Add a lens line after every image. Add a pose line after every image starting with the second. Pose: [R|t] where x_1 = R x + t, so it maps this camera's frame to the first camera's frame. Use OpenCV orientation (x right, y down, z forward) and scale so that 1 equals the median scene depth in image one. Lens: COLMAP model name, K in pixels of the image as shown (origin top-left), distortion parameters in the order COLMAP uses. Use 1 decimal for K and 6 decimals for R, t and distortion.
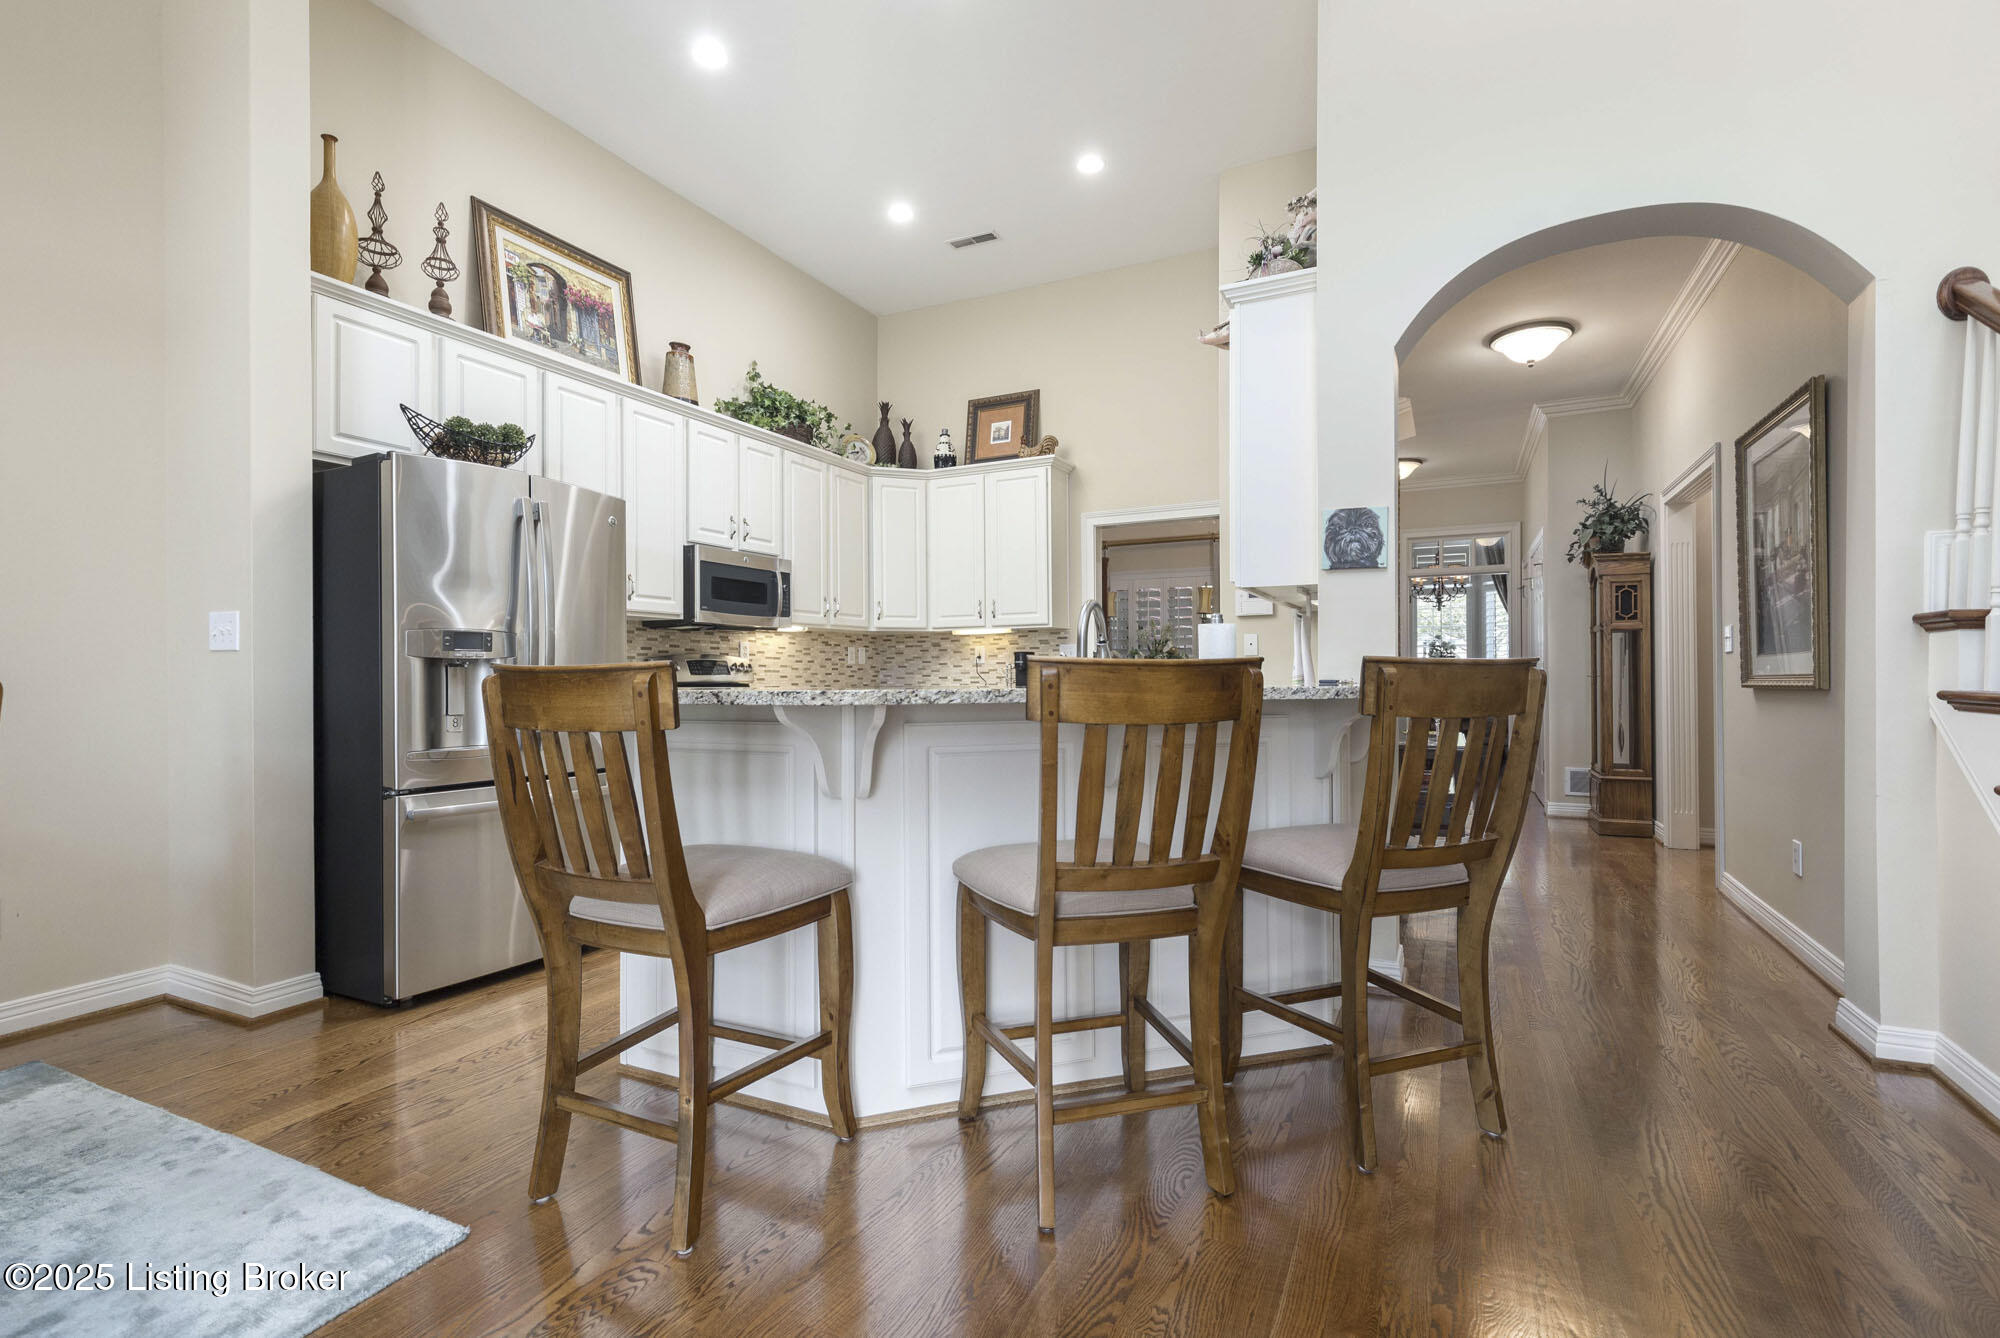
lens RADIAL K [[926.6, 0, 1001.5], [0, 926.6, 678.9], [0, 0, 1]] dist [0.003946, -0.000328]
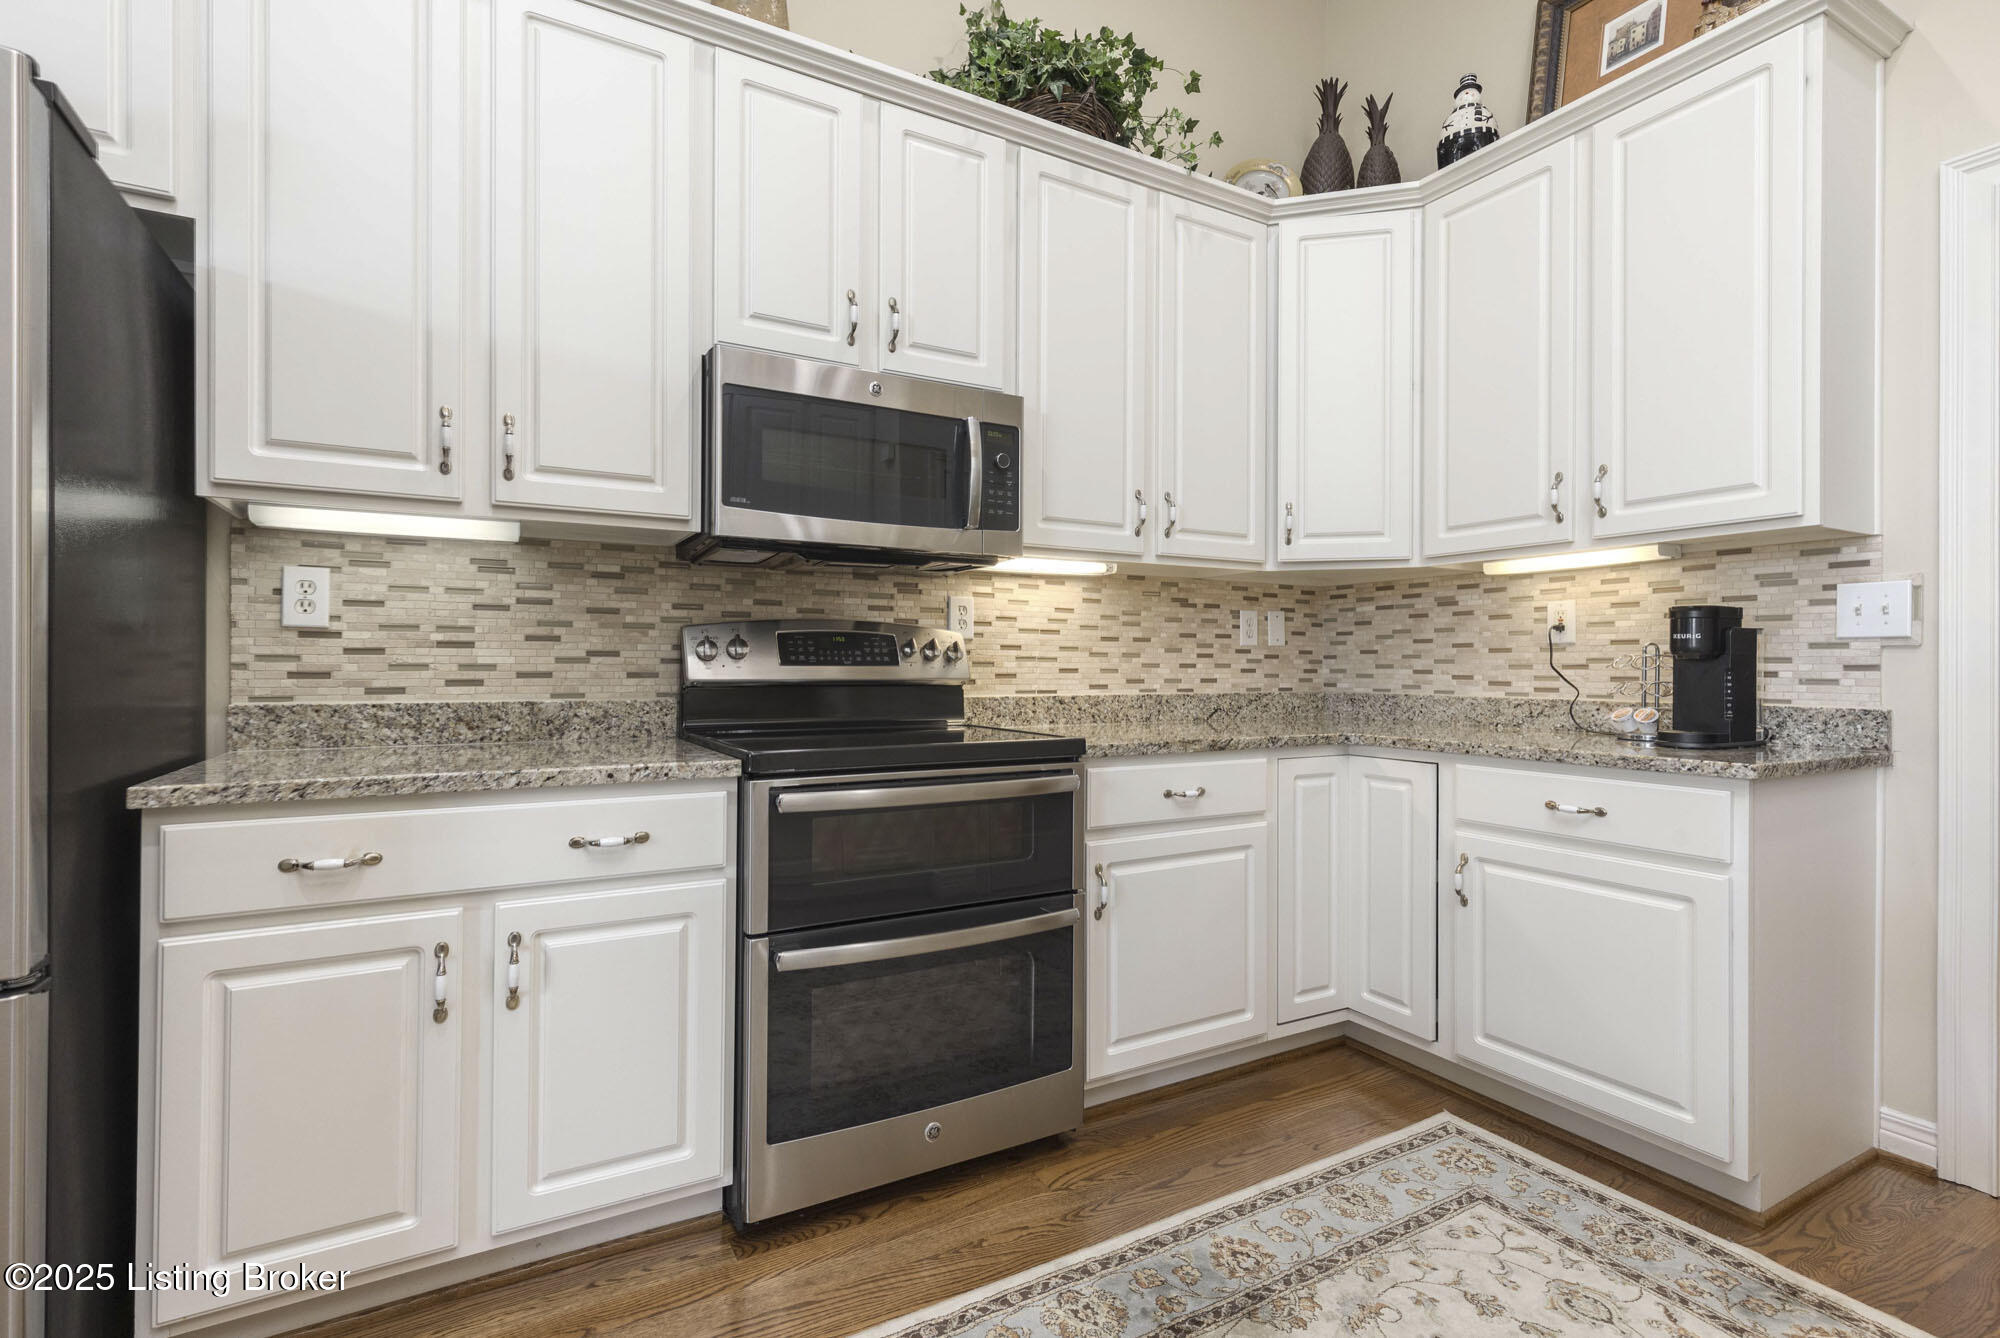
lens RADIAL K [[925.4, 0, 996.9], [0, 925.4, 666.0], [0, 0, 1]] dist [0.004047, -0.000468]
pose [[0.822287, 0.010415, -0.568978, 0.004406], [-0.012450, 0.999922, 0.000311, -0.004209], [0.568937, 0.006828, 0.822353, 0.555303]]
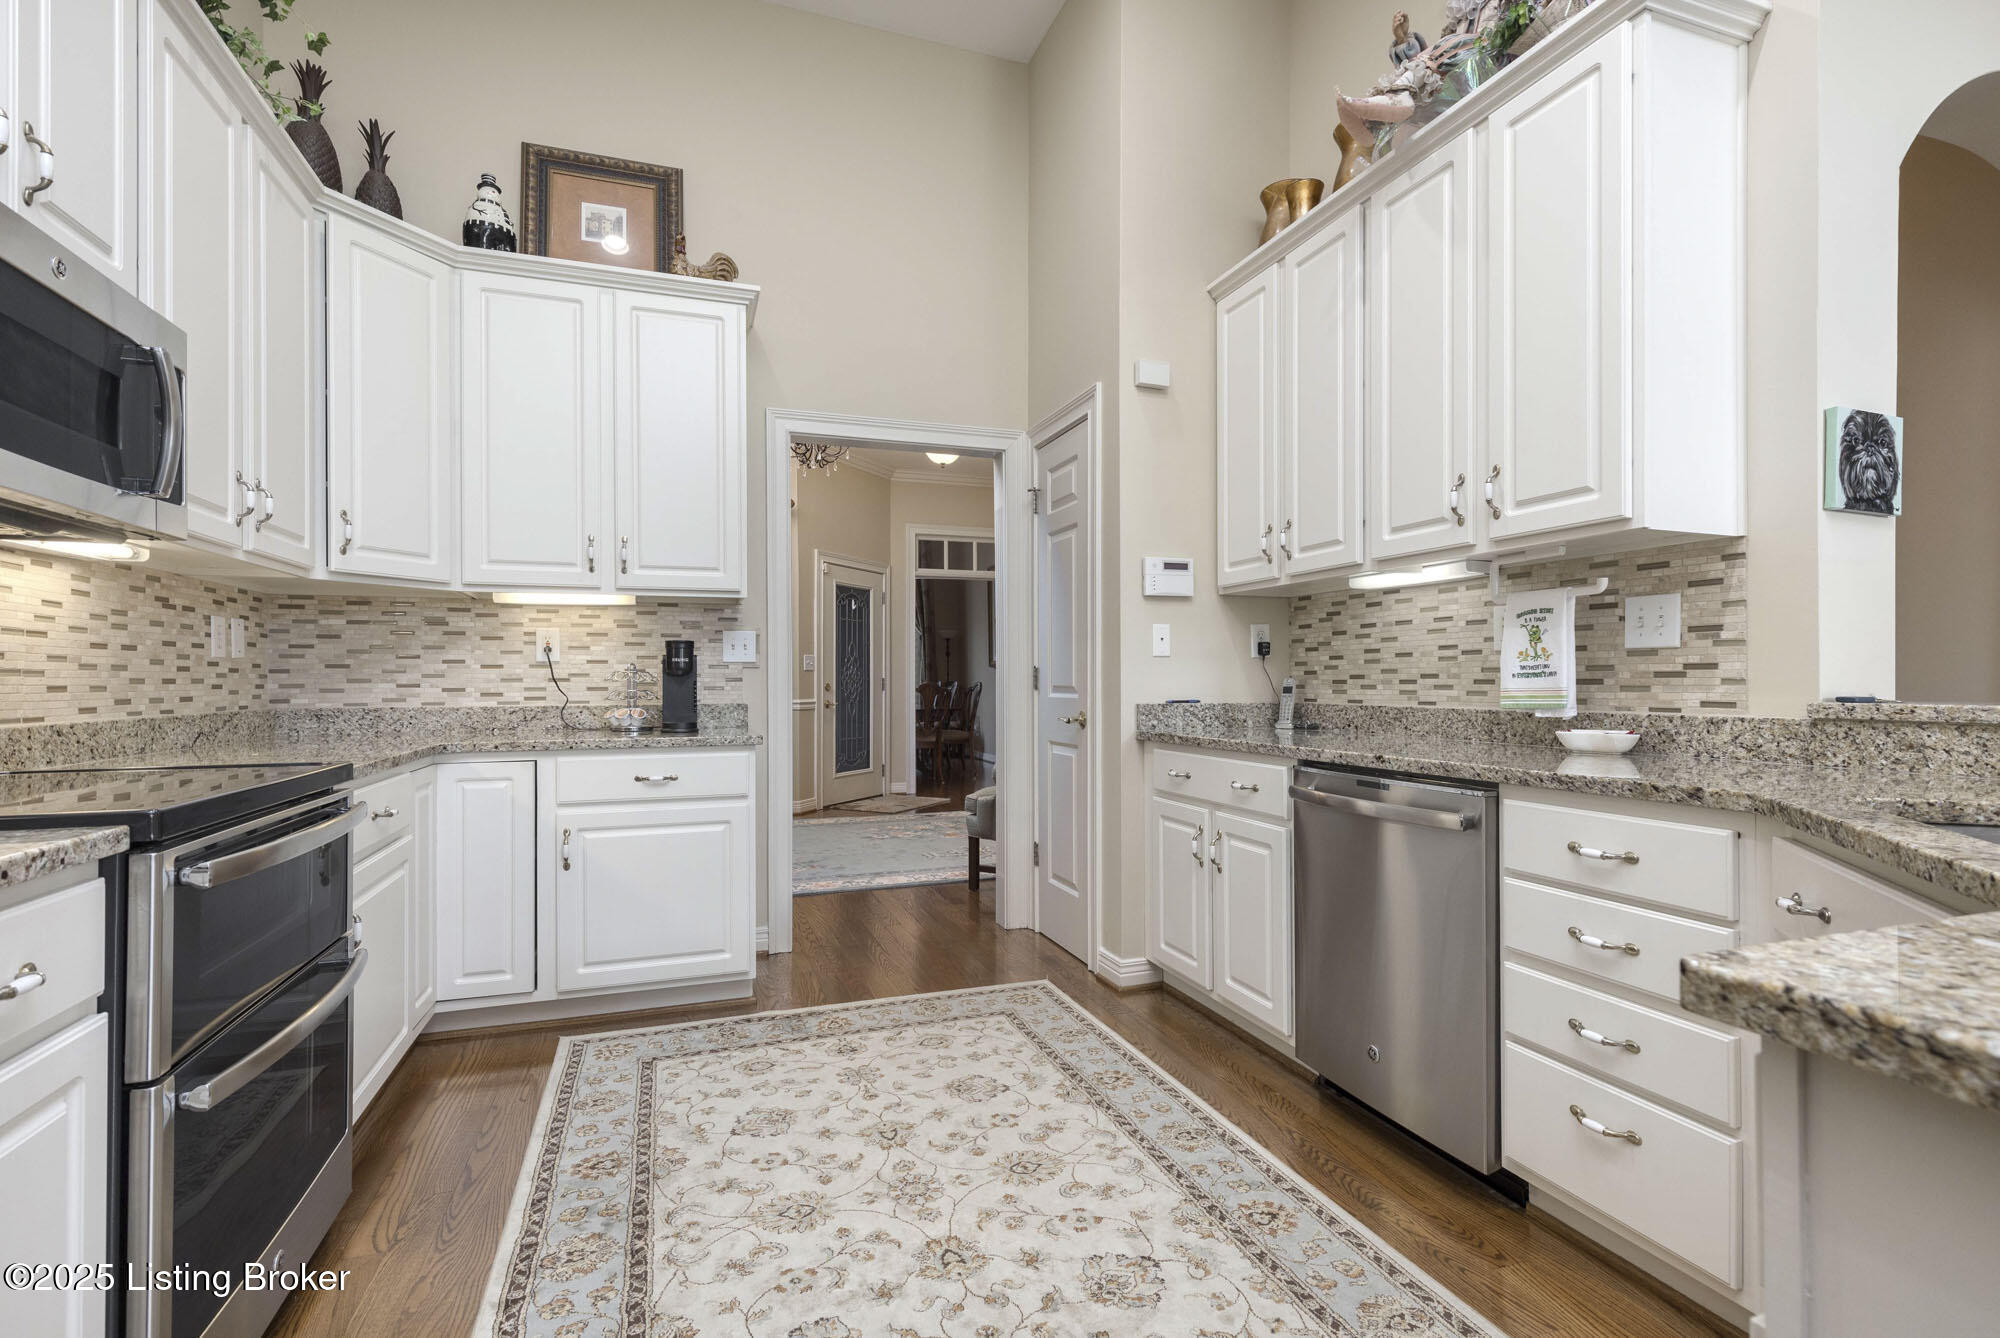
lens RADIAL K [[920.1, 0, 997.1], [0, 920.1, 676.4], [0, 0, 1]] dist [0.000663, 0.000358]
pose [[0.700614, 0.008055, 0.713495, -0.220804], [0.000641, 0.999929, -0.011919, -0.002594], [-0.713540, 0.008808, 0.700559, 0.488893]]
